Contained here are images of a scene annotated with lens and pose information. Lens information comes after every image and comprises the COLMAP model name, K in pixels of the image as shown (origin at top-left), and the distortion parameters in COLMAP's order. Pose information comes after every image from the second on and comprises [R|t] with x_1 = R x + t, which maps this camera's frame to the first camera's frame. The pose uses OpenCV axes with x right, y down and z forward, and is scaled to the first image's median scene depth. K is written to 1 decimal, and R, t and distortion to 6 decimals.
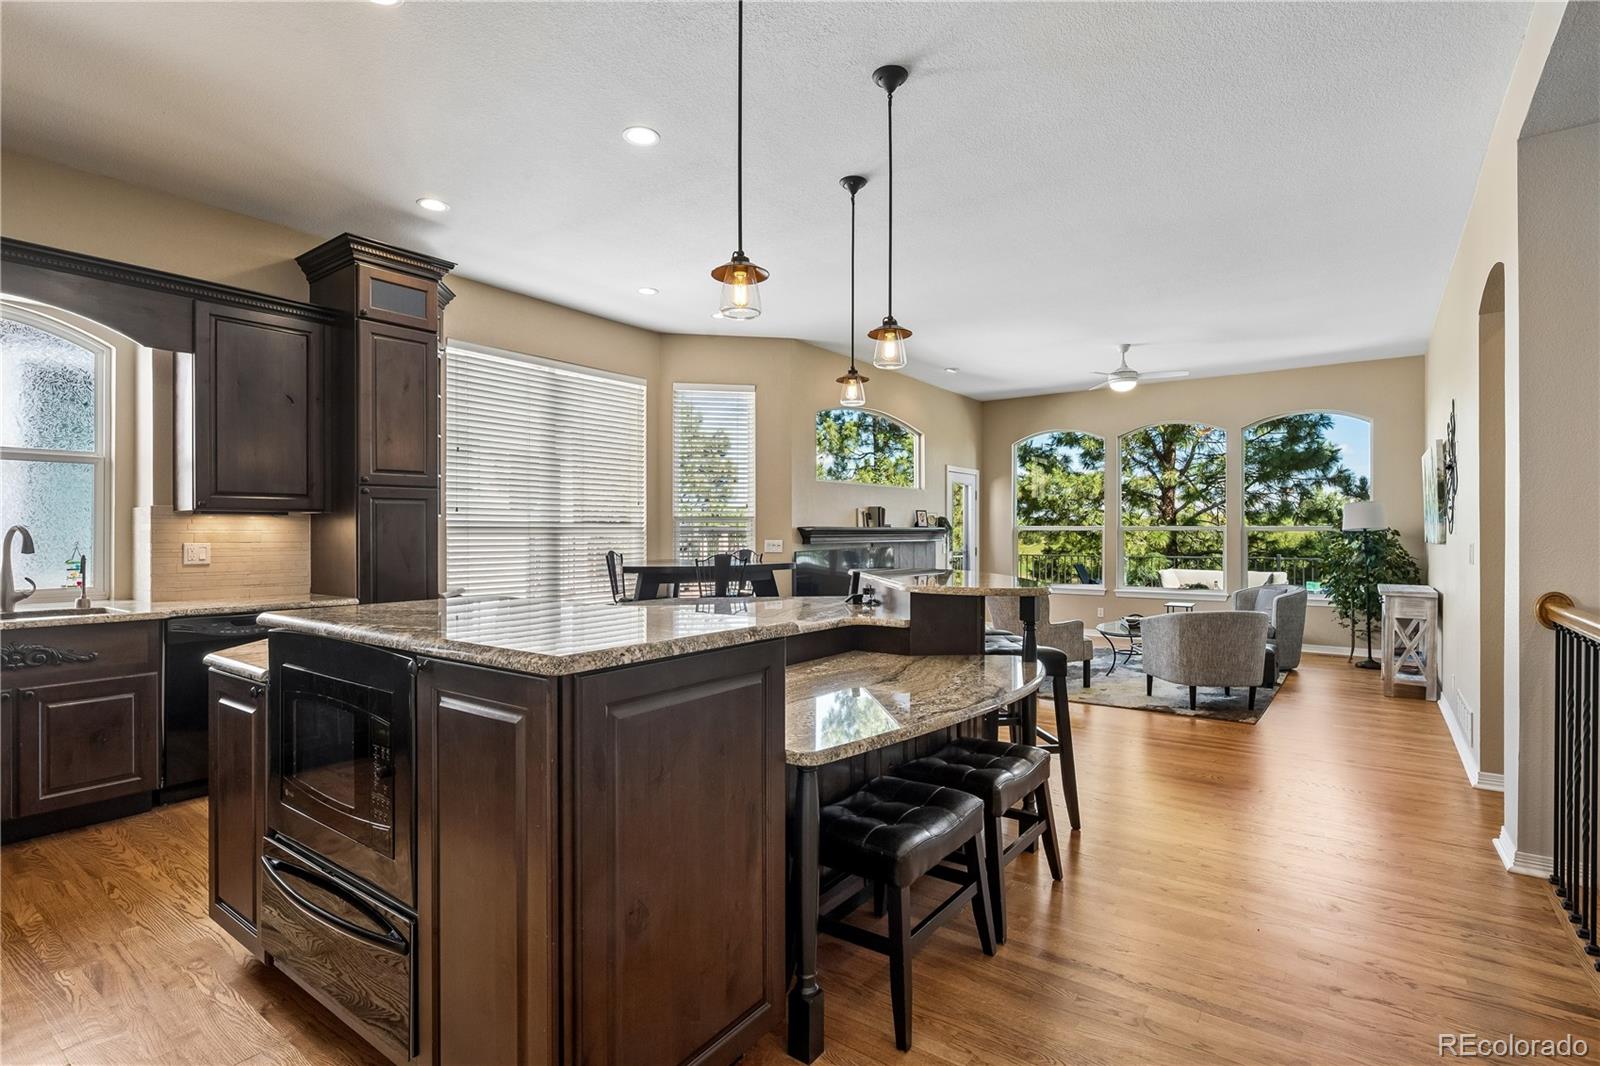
lens RADIAL K [[774.4, 0, 796.0], [0, 774.4, 535.8], [0, 0, 1]] dist [-0.001941, -0.000071]
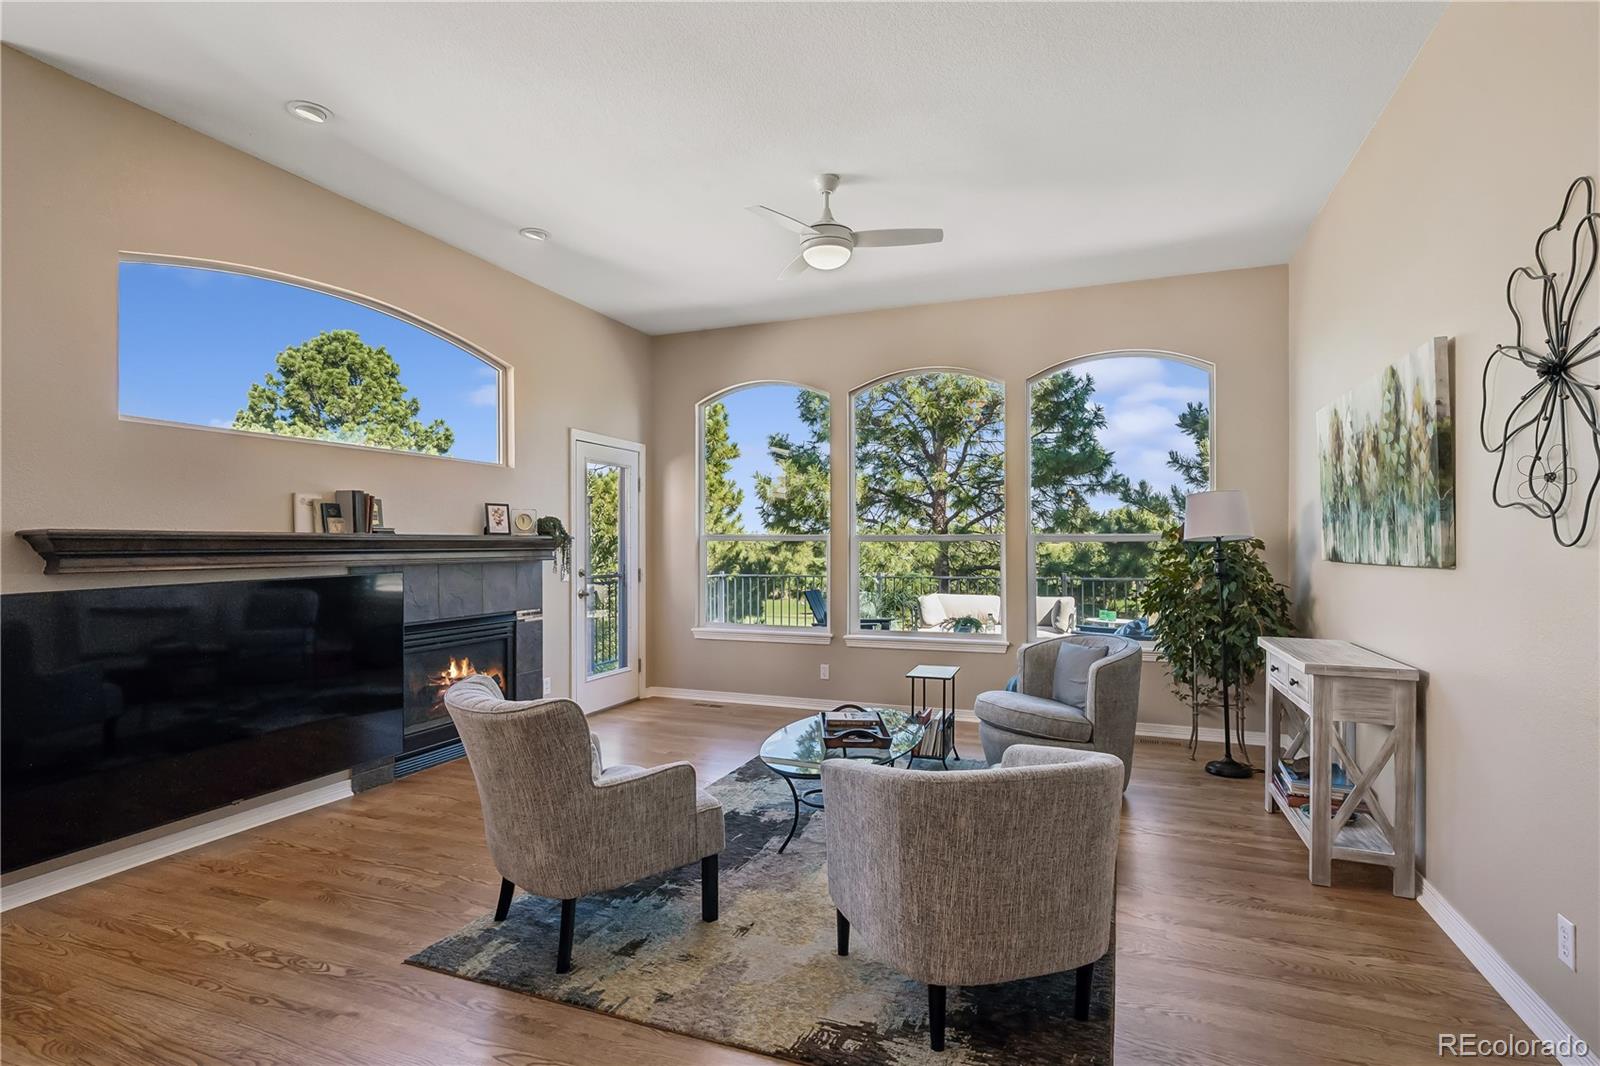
lens RADIAL K [[774.4, 0, 803.6], [0, 774.4, 536.3], [0, 0, 1]] dist [-0.001941, -0.000071]
pose [[0.965643, 0.002060, 0.259863, 0.124342], [0.002201, 0.999868, -0.016105, -0.000446], [-0.259862, 0.016124, 0.965511, 0.231041]]
